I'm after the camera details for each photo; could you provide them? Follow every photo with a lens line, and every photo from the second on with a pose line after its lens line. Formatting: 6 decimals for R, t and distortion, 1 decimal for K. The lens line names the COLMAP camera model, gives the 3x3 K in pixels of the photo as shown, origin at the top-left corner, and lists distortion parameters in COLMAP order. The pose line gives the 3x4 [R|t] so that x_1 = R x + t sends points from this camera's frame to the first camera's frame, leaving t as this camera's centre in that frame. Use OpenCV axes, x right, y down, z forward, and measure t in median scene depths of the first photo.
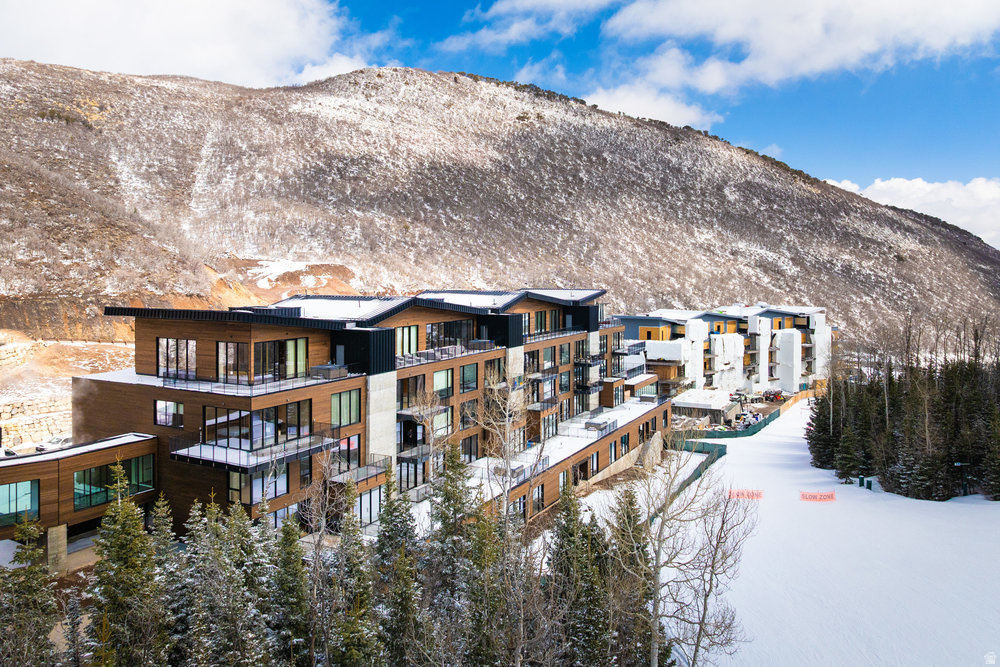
lens RADIAL K [[727.4, 0, 515.0], [0, 727.4, 281.5], [0, 0, 1]] dist [-0.036453, 0.004170]
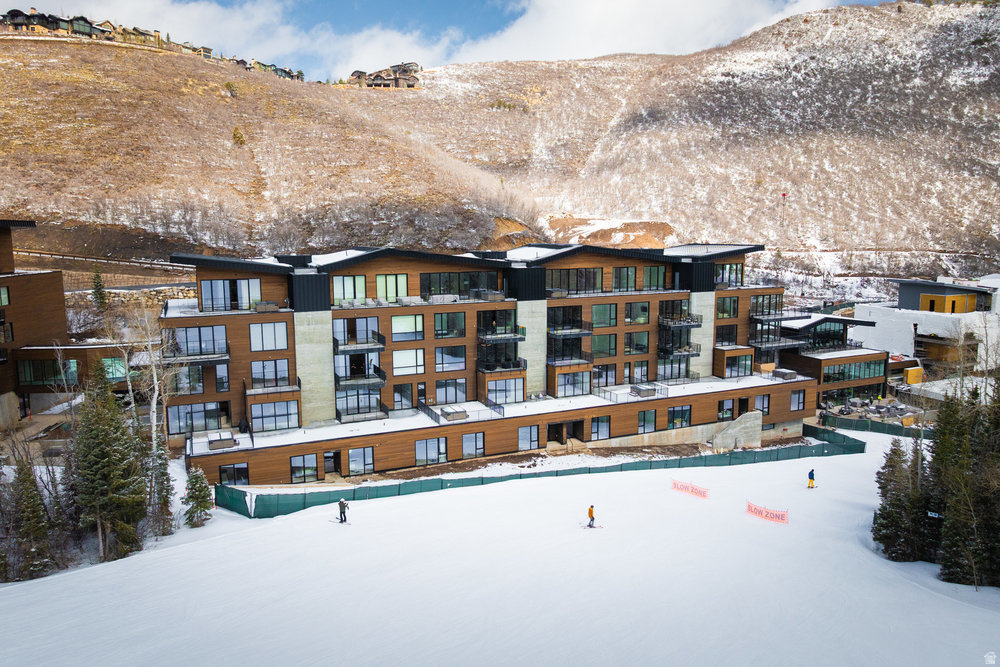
lens RADIAL K [[688.4, 0, 500.9], [0, 688.4, 298.0], [0, 0, 1]] dist [-0.004085, 0.001365]
pose [[0.788946, 0.053944, -0.612090, 0.102517], [-0.002294, 0.996391, 0.084855, 0.001055], [0.614458, -0.065542, 0.786222, 0.041034]]
